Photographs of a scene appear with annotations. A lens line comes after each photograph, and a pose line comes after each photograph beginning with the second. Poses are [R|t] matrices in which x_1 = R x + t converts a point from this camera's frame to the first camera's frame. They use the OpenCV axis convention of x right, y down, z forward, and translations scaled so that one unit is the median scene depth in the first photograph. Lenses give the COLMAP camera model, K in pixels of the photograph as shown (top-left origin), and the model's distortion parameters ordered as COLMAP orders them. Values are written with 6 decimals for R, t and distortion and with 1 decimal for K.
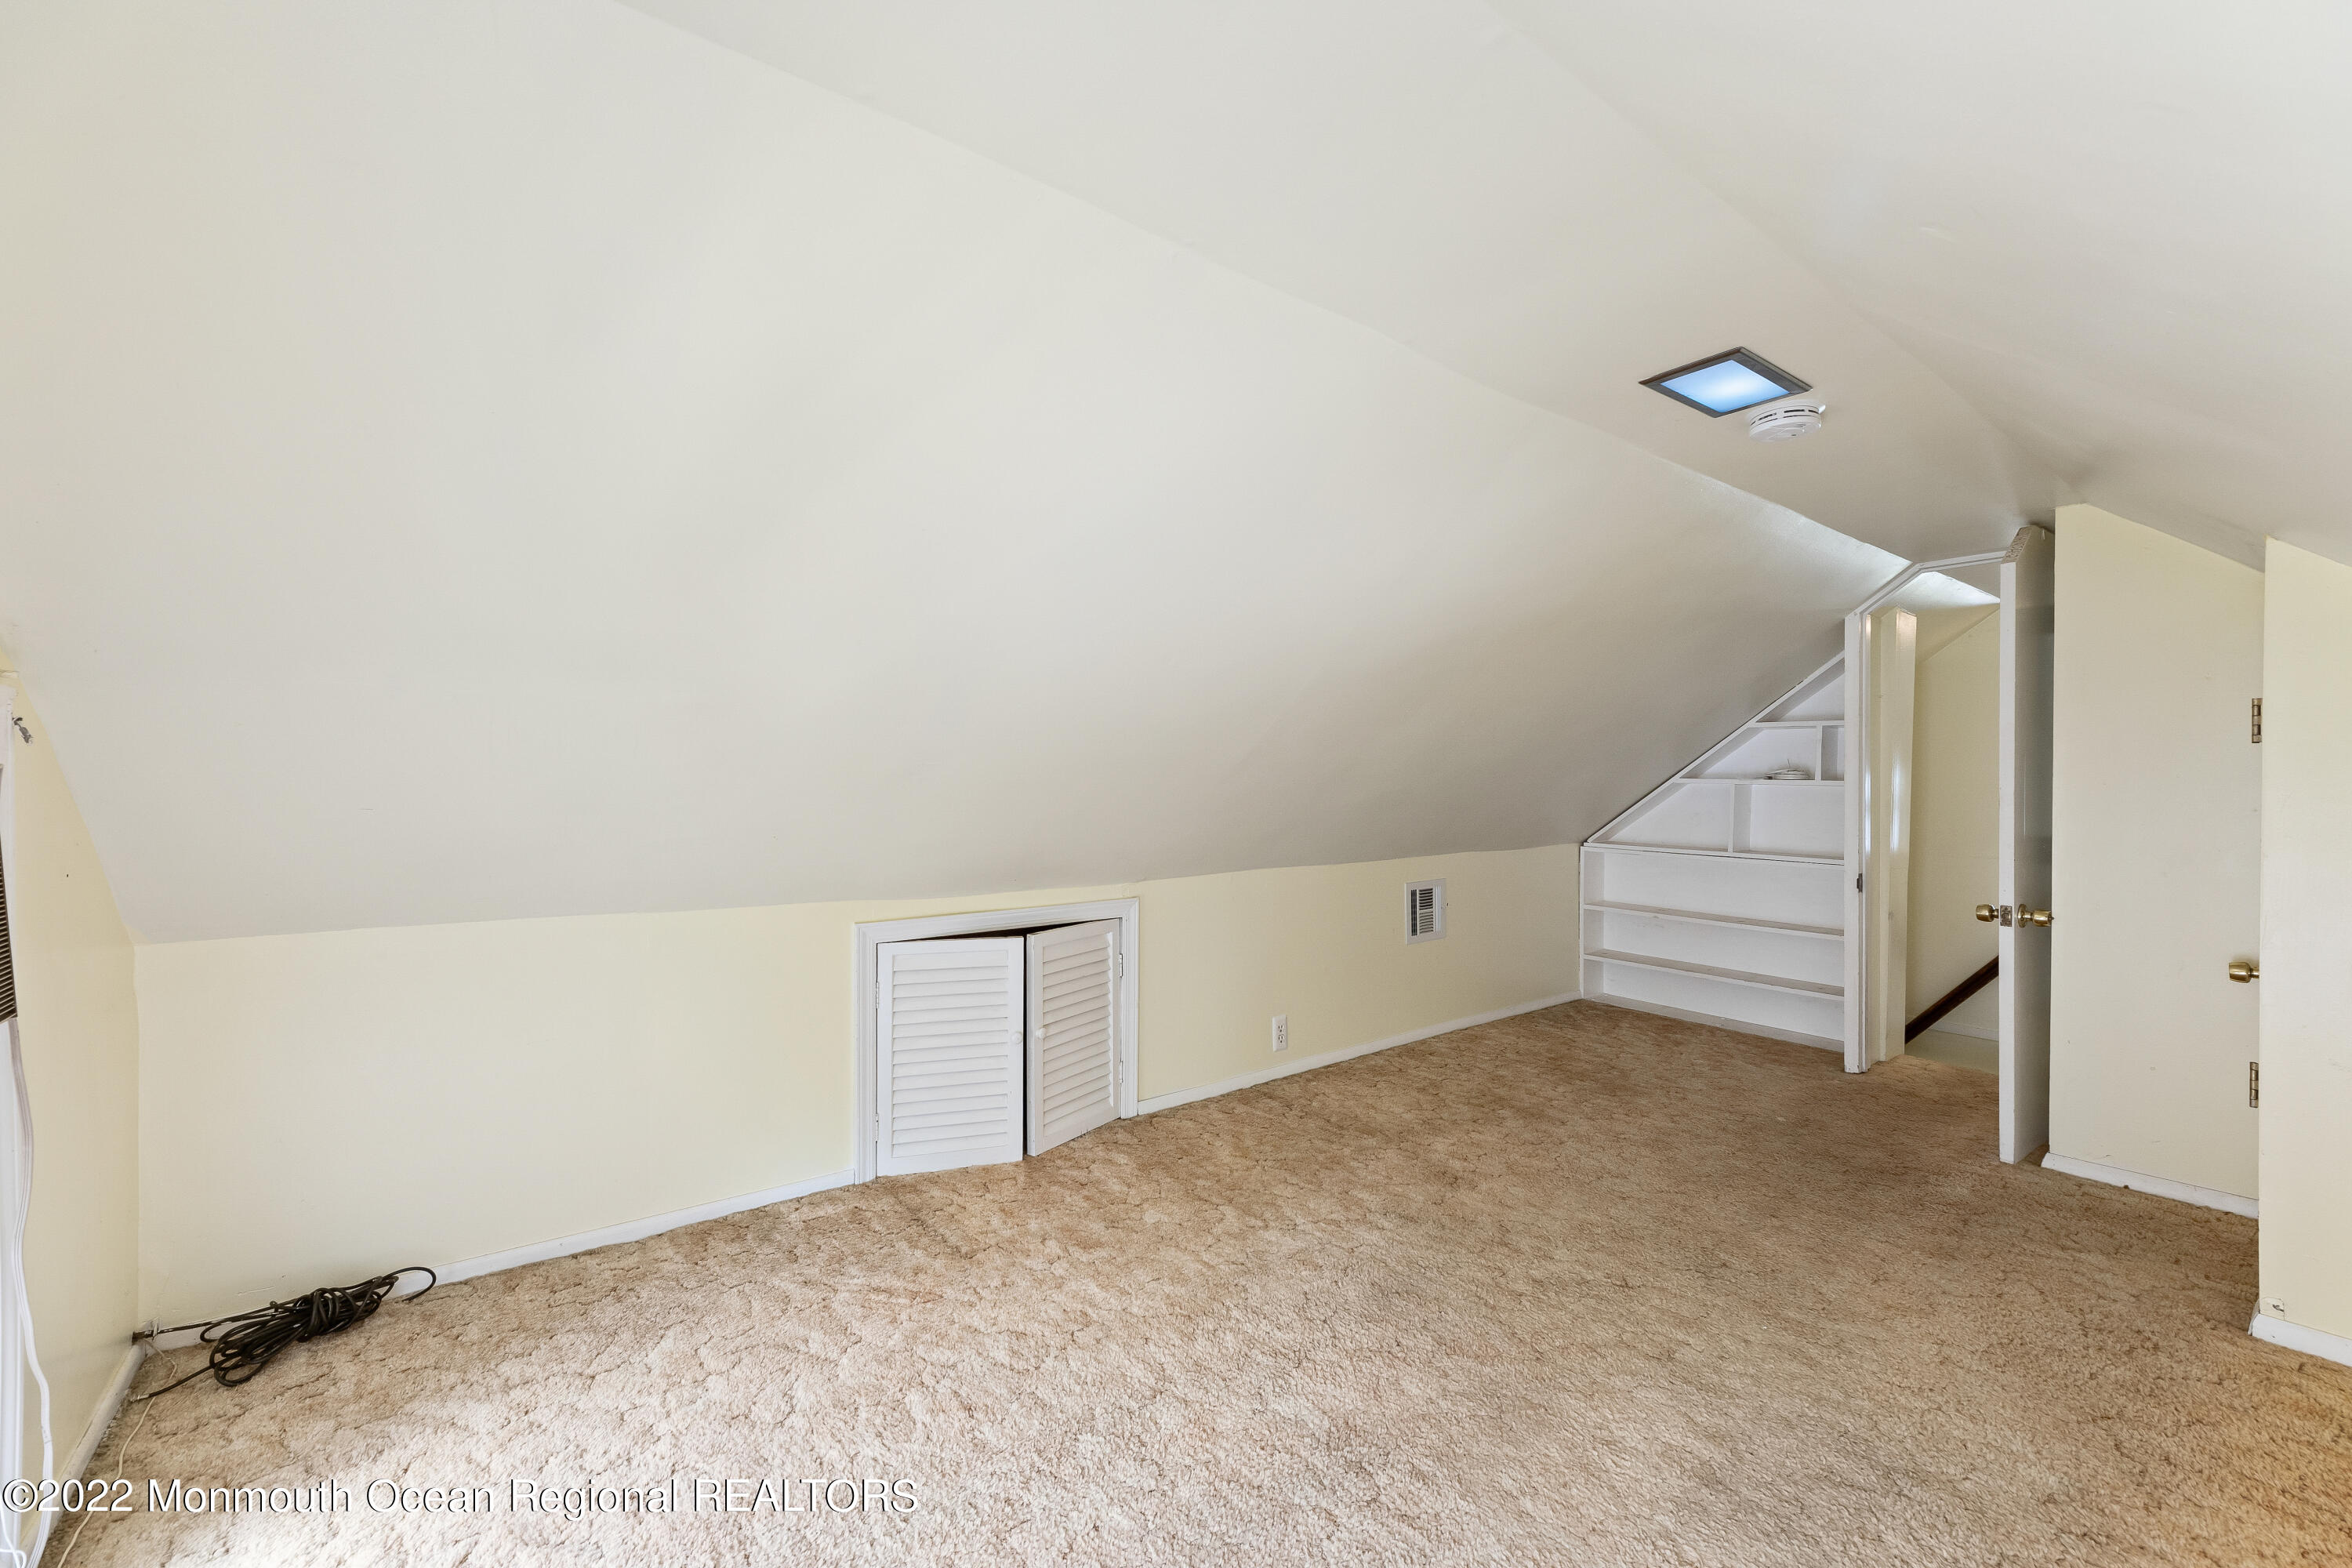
lens RADIAL K [[945.3, 0, 1181.5], [0, 945.3, 766.9], [0, 0, 1]] dist [0.001055, -0.000087]
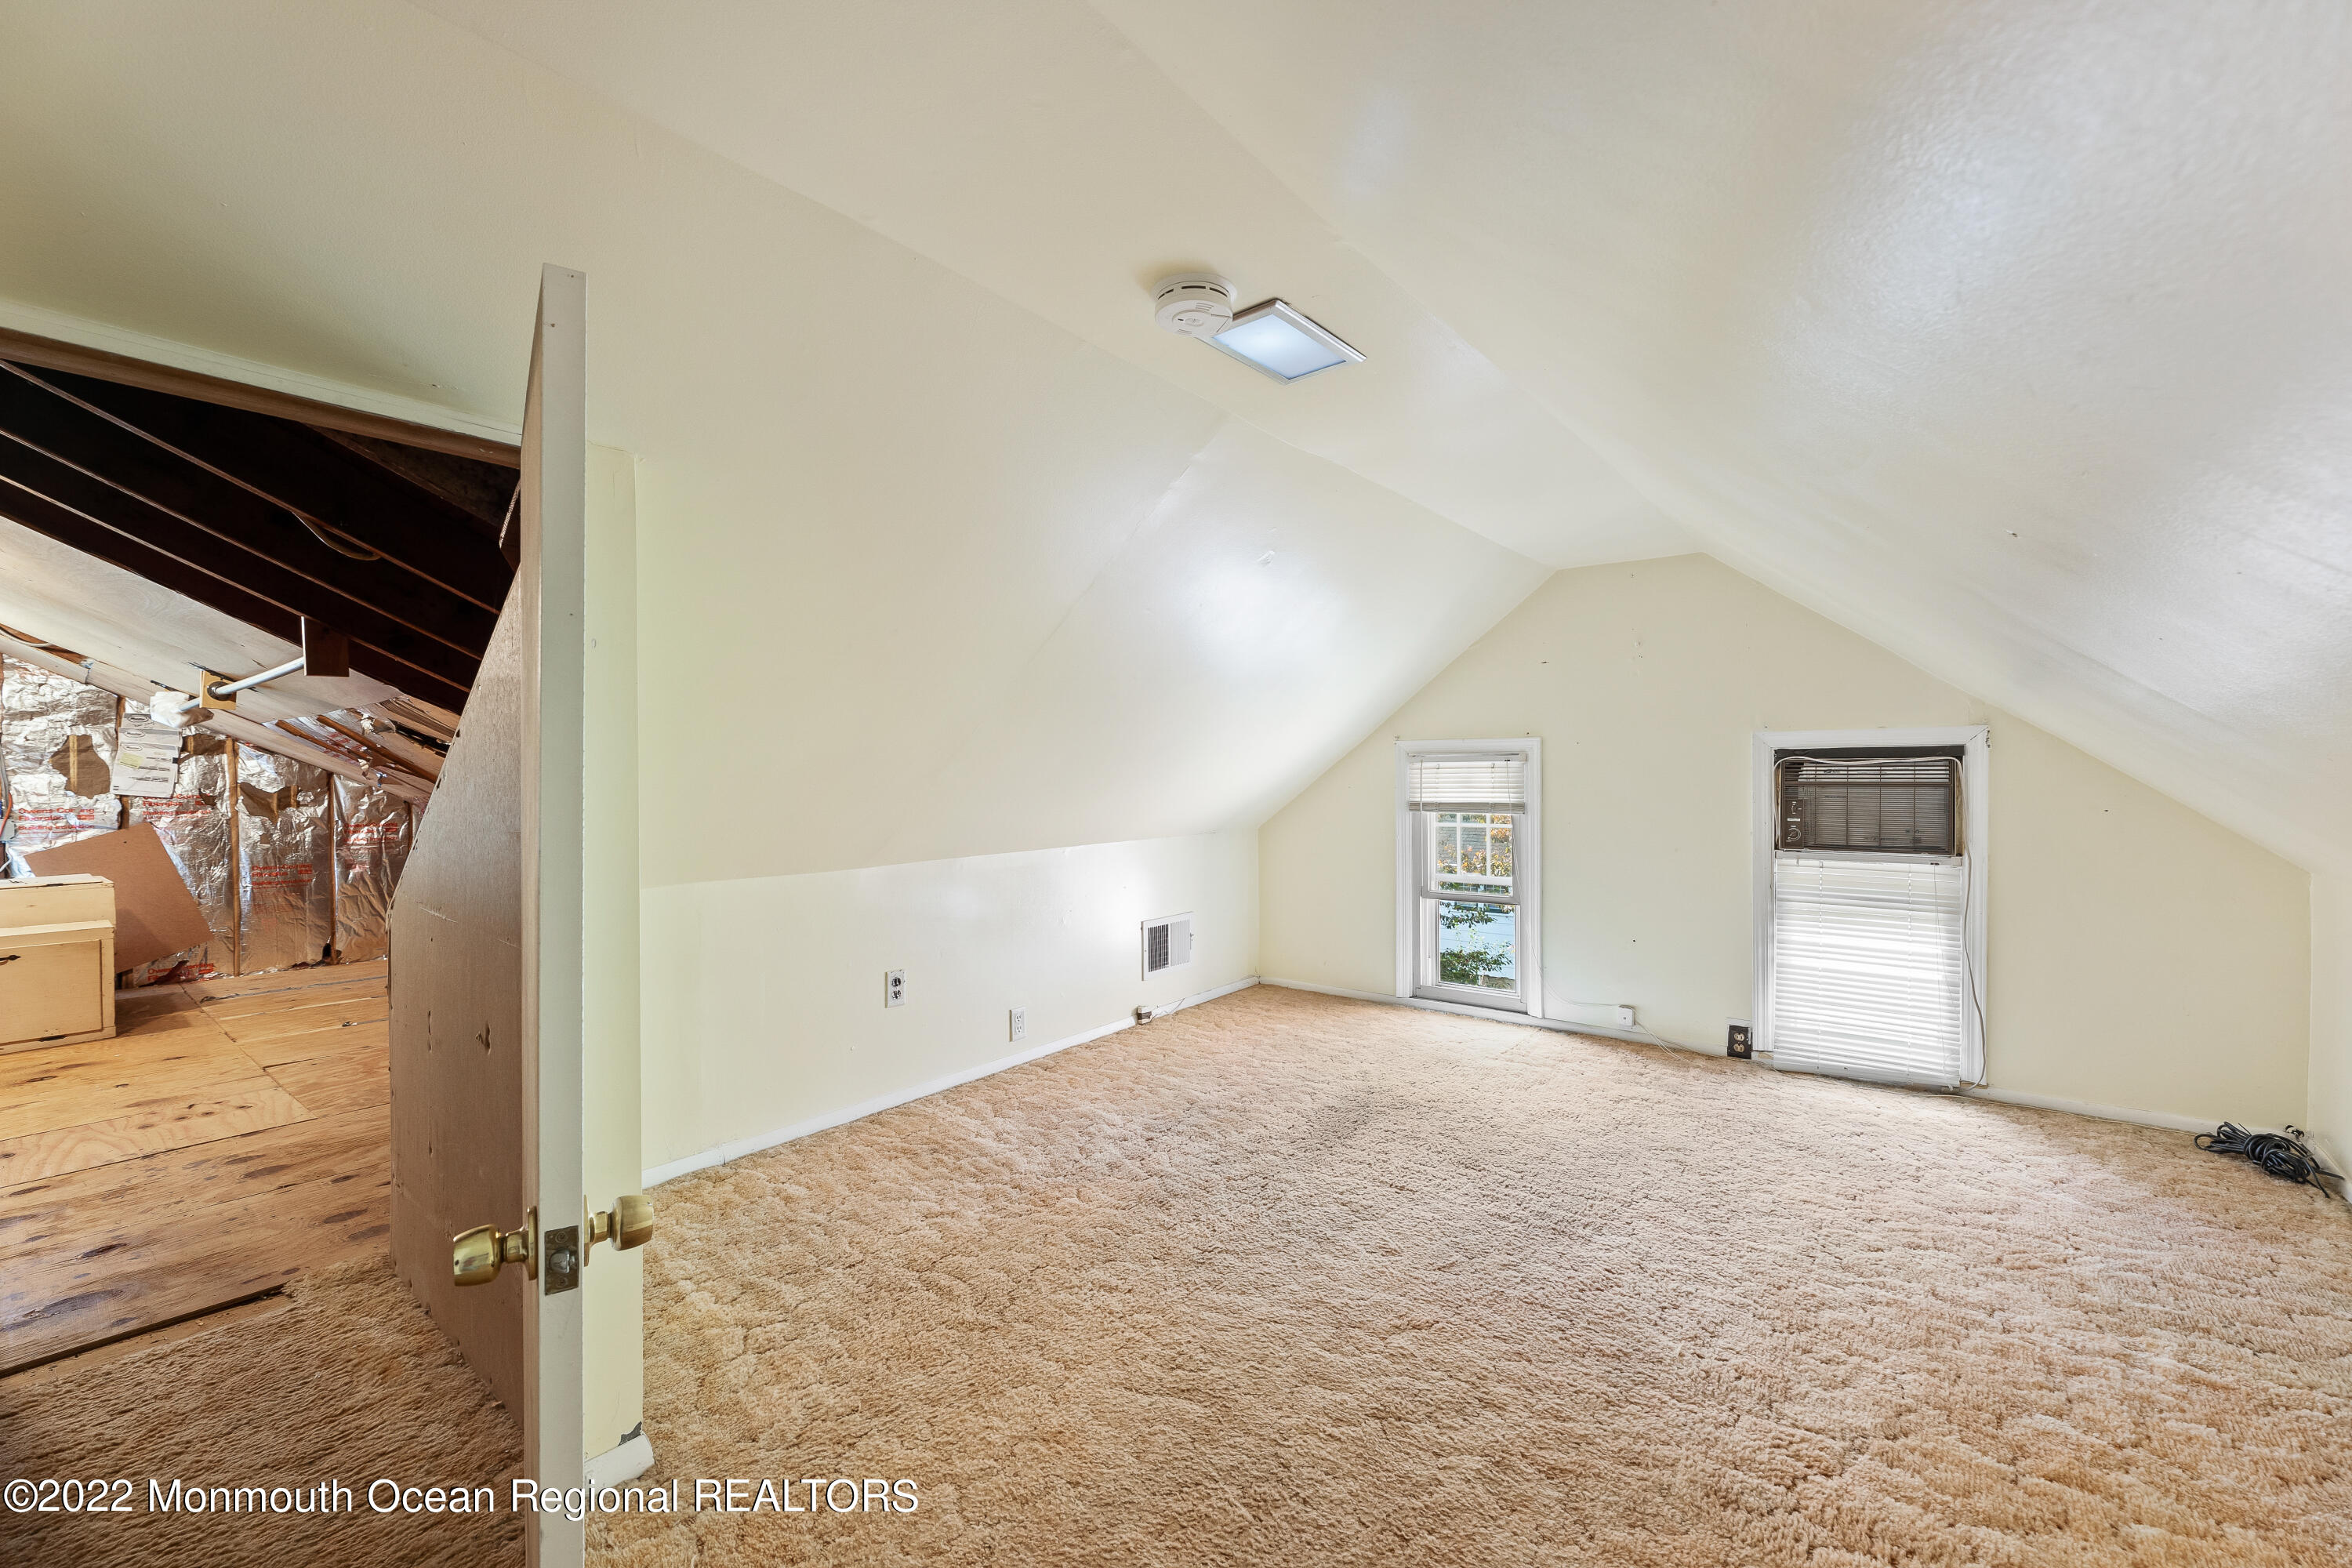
lens RADIAL K [[965.1, 0, 1172.6], [0, 965.1, 782.5], [0, 0, 1]] dist [0.002005, 0.000167]
pose [[-0.971208, 0.002312, -0.238223, 0.918842], [0.001533, 0.999993, 0.003458, 0.038897], [0.238229, 0.002994, -0.971204, 1.925749]]
